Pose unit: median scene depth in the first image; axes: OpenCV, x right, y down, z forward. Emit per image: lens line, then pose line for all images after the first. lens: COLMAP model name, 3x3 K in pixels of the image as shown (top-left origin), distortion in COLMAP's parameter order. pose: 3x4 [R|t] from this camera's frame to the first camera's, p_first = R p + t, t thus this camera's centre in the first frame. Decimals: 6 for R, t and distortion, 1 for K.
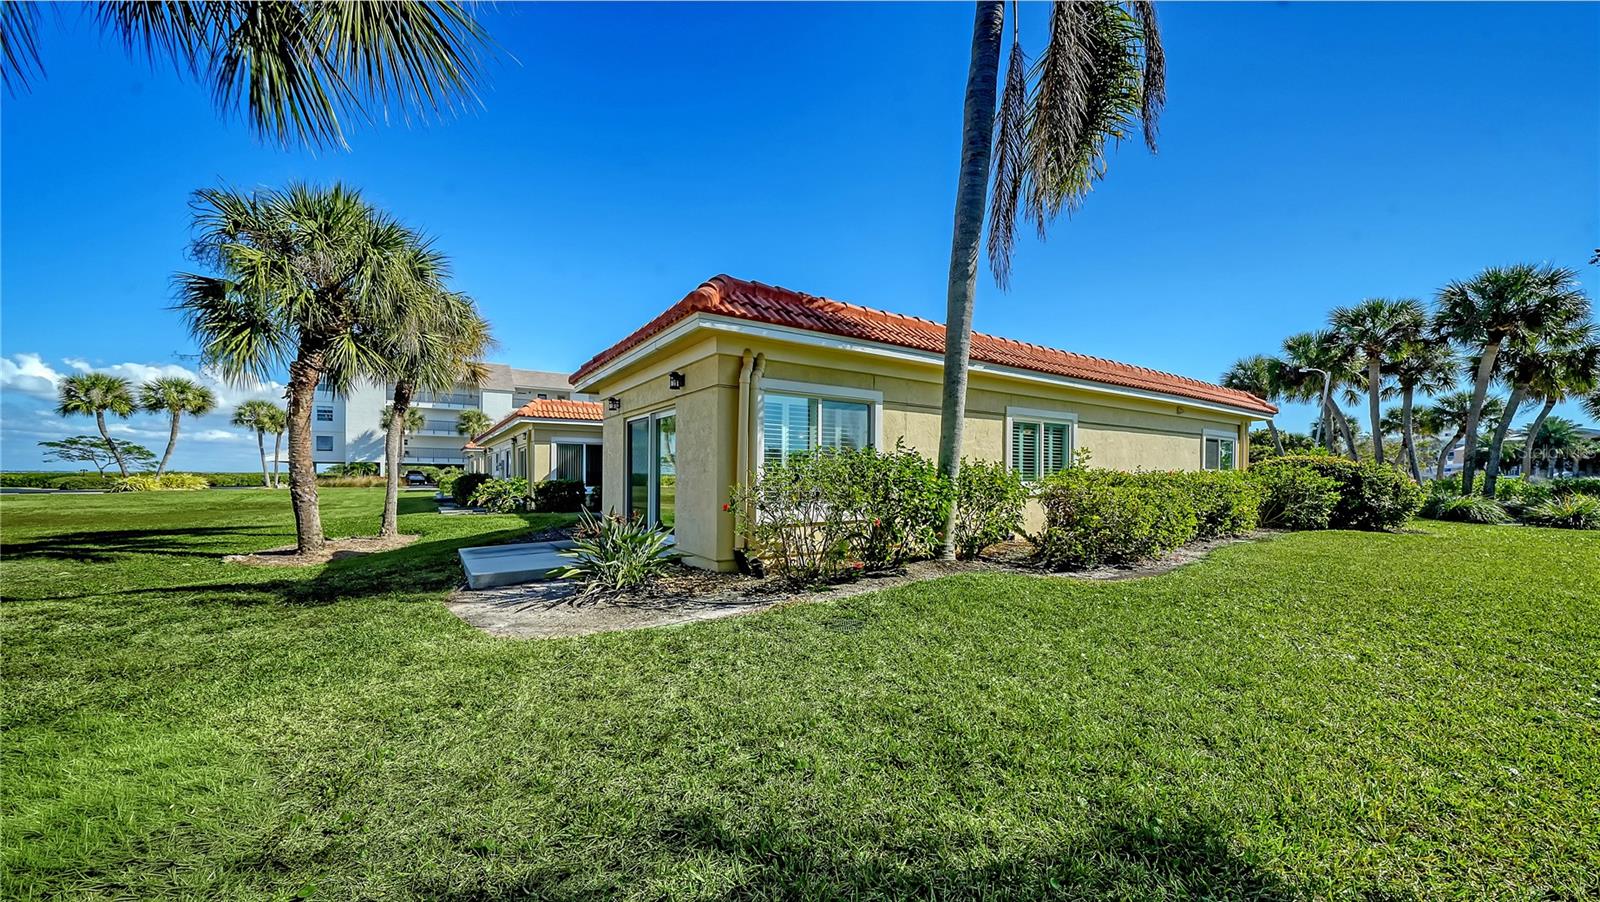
lens RADIAL K [[547.0, 0, 797.3], [0, 547.0, 464.6], [0, 0, 1]] dist [-0.001828, -0.000215]
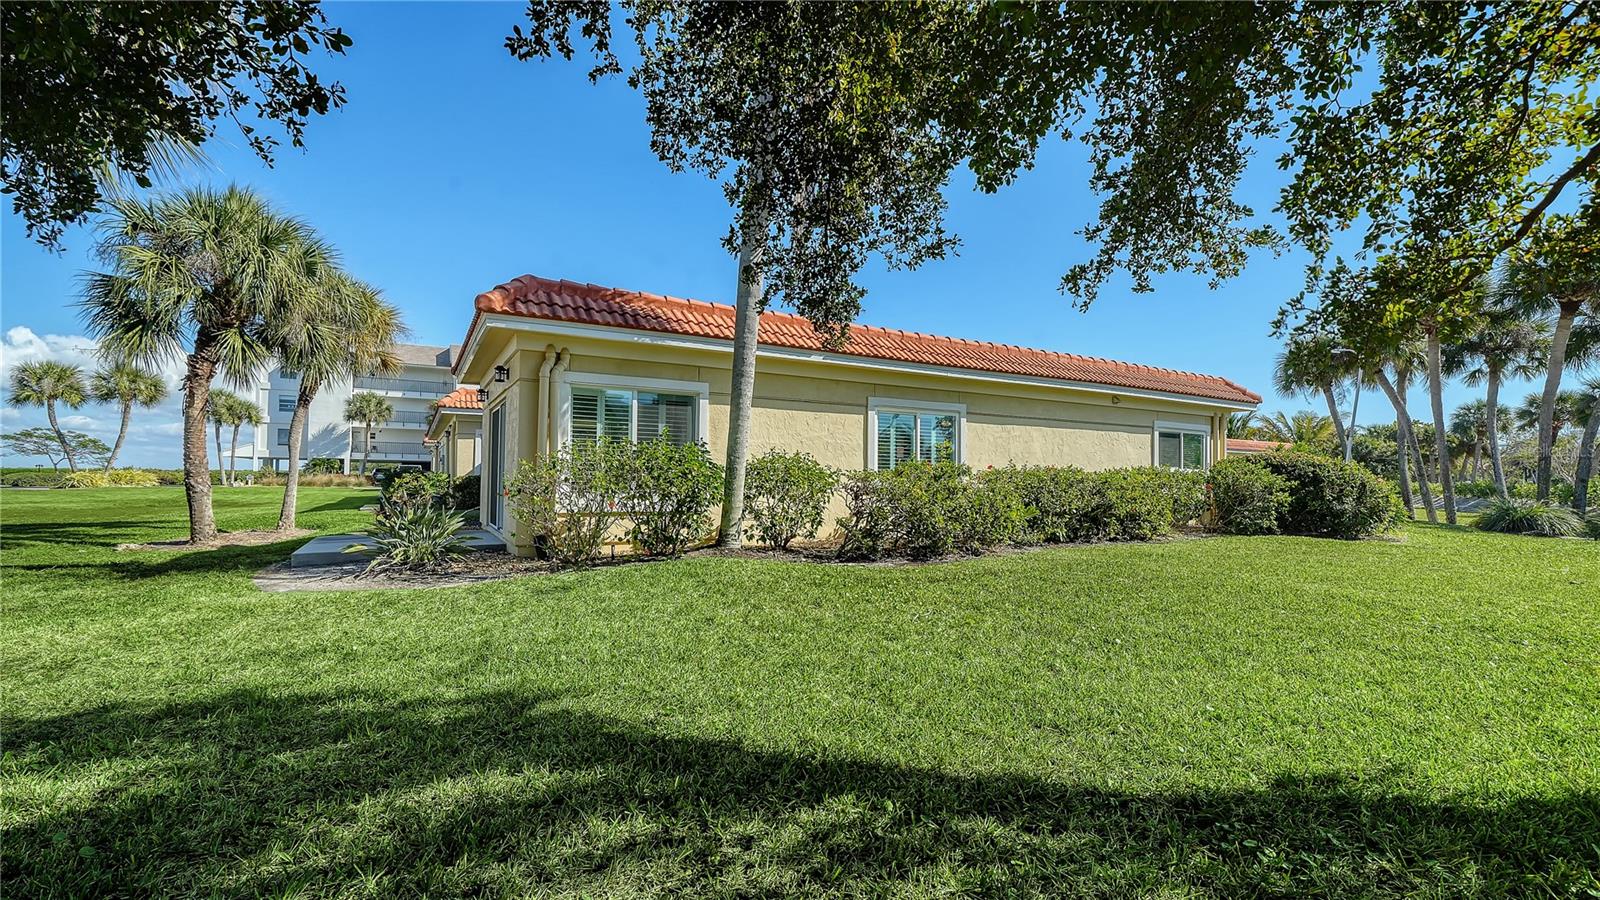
lens RADIAL K [[669.8, 0, 790.9], [0, 669.8, 442.2], [0, 0, 1]] dist [0.000519, 0.000922]
pose [[0.996541, 0.002979, -0.083045, 0.157975], [-0.005787, 0.999419, -0.033596, 0.005717], [0.082897, 0.033960, 0.995979, -0.078935]]
